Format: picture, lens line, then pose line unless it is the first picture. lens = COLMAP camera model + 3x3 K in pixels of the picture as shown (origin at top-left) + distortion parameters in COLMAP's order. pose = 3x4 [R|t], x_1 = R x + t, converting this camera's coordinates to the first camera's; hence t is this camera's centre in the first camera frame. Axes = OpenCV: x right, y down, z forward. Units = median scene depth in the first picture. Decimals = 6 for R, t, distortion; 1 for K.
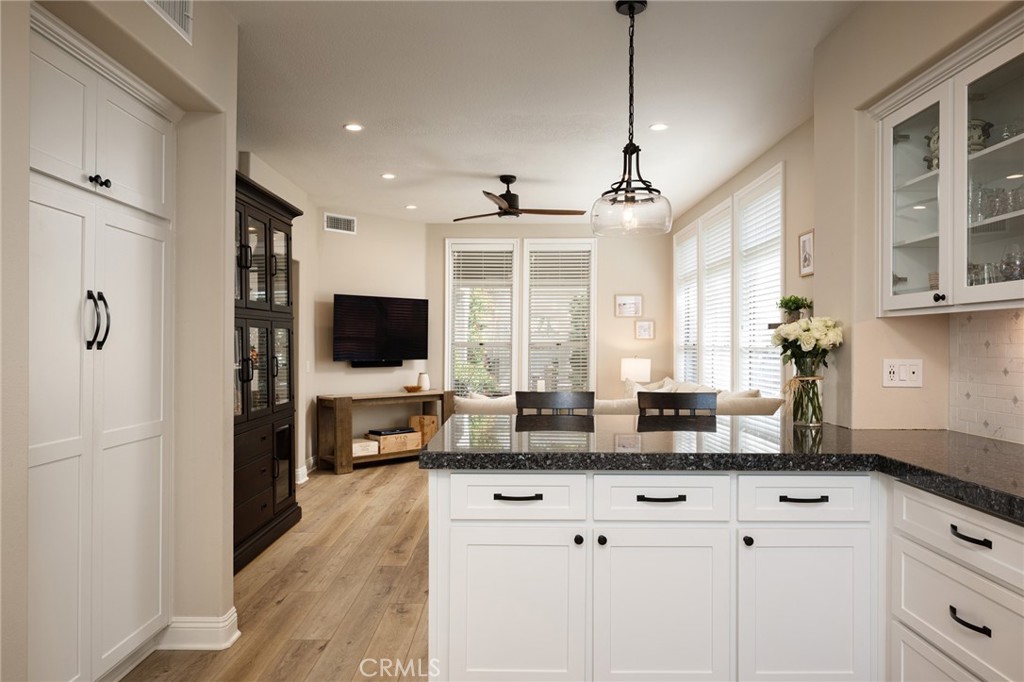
lens RADIAL K [[680.0, 0, 509.5], [0, 680.0, 342.1], [0, 0, 1]] dist [-0.000134, -0.000312]
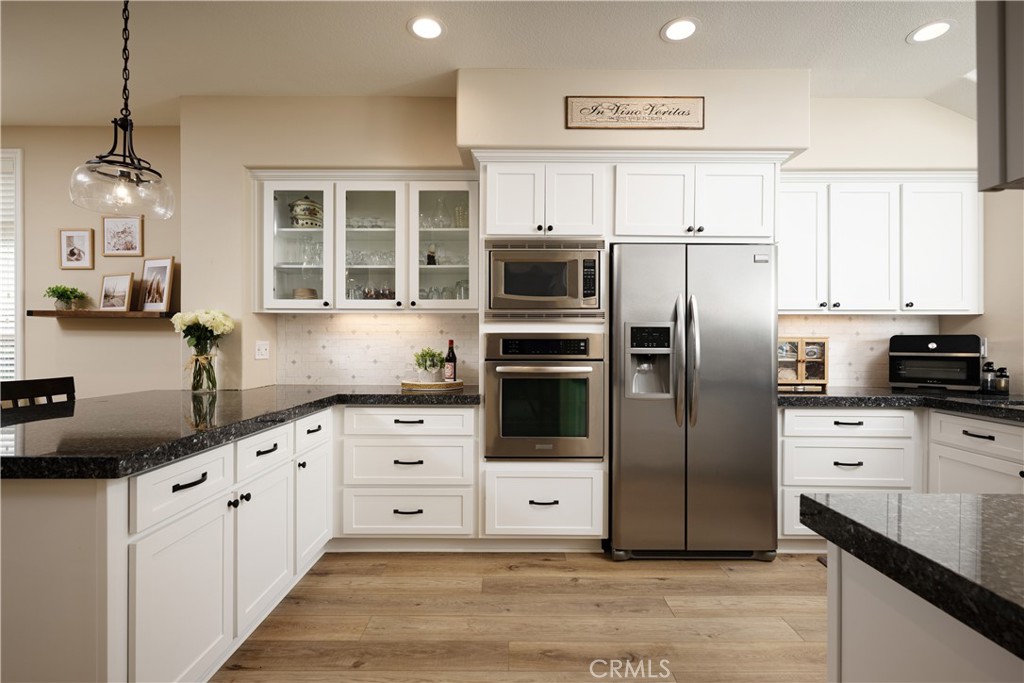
lens RADIAL K [[484.5, 0, 510.4], [0, 484.5, 344.1], [0, 0, 1]] dist [-0.002367, -0.000053]
pose [[-0.006021, -0.001558, 0.999981, -0.519314], [-0.003450, 0.999993, 0.001537, 0.028425], [-0.999976, -0.003441, -0.006026, 0.448135]]
